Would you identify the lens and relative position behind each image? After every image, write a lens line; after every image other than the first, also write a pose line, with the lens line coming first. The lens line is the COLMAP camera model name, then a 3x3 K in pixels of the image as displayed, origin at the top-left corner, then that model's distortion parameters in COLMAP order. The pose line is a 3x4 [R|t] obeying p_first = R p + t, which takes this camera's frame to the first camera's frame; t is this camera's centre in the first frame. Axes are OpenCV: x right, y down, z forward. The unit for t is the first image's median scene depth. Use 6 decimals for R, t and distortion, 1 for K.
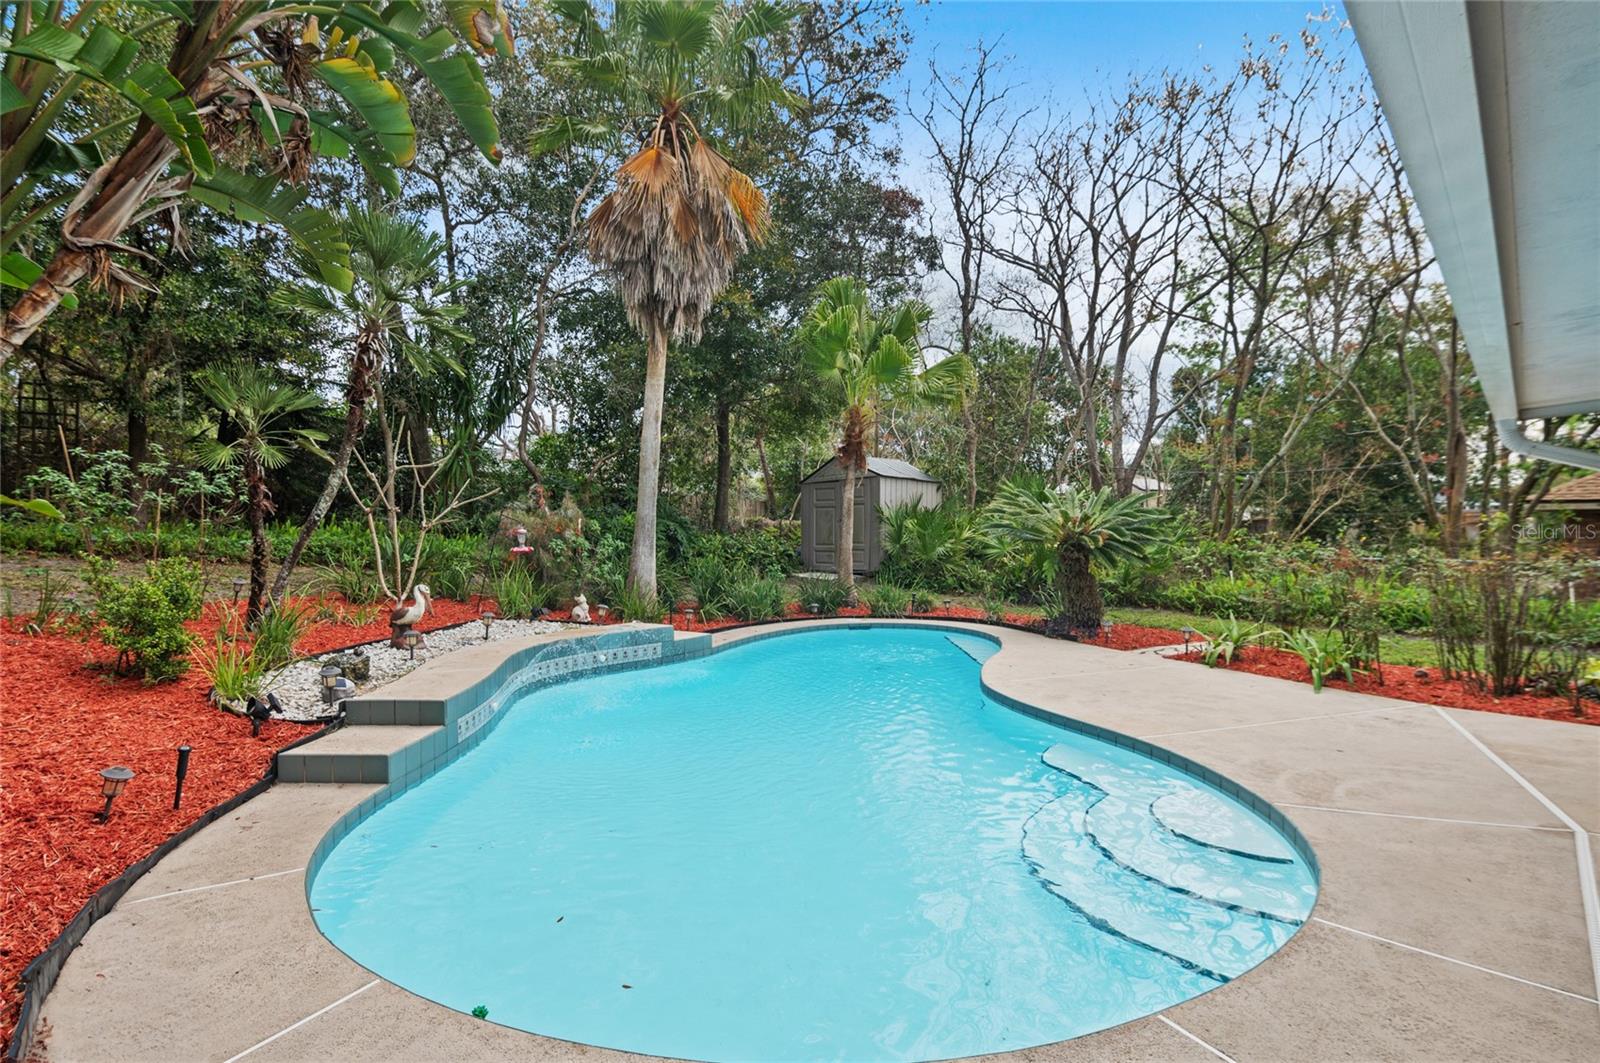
lens RADIAL K [[833.2, 0, 792.8], [0, 833.2, 522.9], [0, 0, 1]] dist [-0.010831, -0.001191]
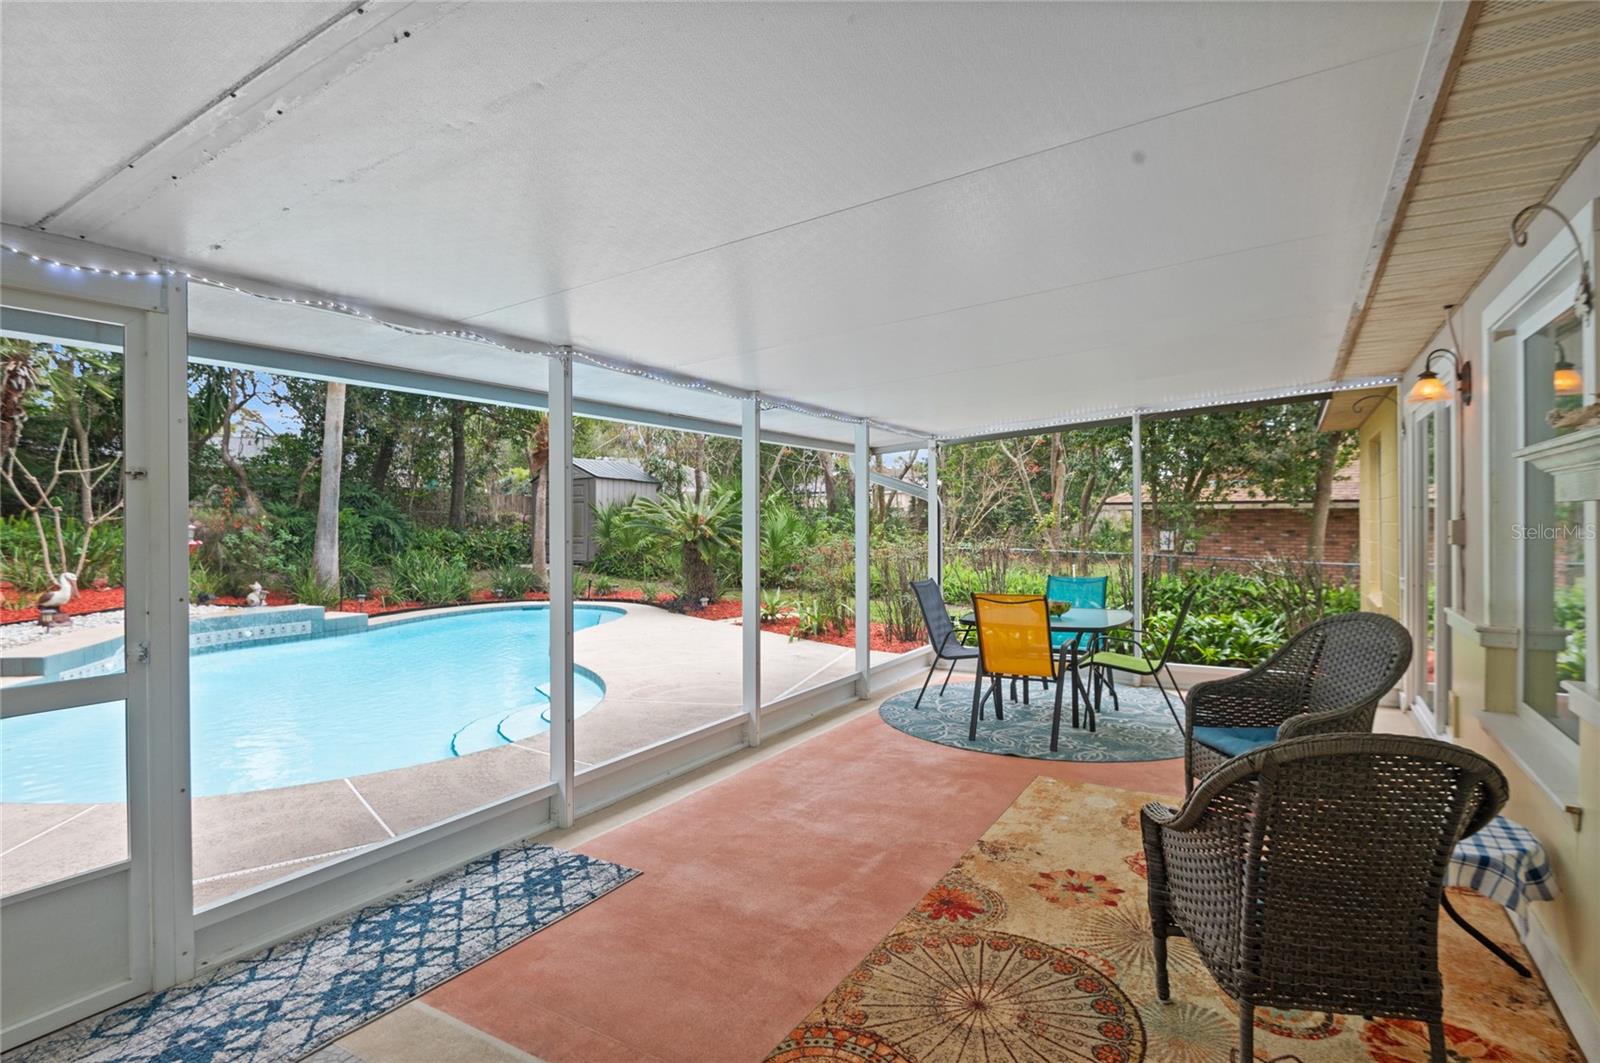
lens RADIAL K [[833.2, 0, 792.8], [0, 833.2, 522.9], [0, 0, 1]] dist [-0.010831, -0.001191]
pose [[0.982503, -0.001252, 0.186240, 0.238857], [-0.000168, 0.999971, 0.007608, -0.005291], [-0.186244, -0.007506, 0.982475, -0.242230]]
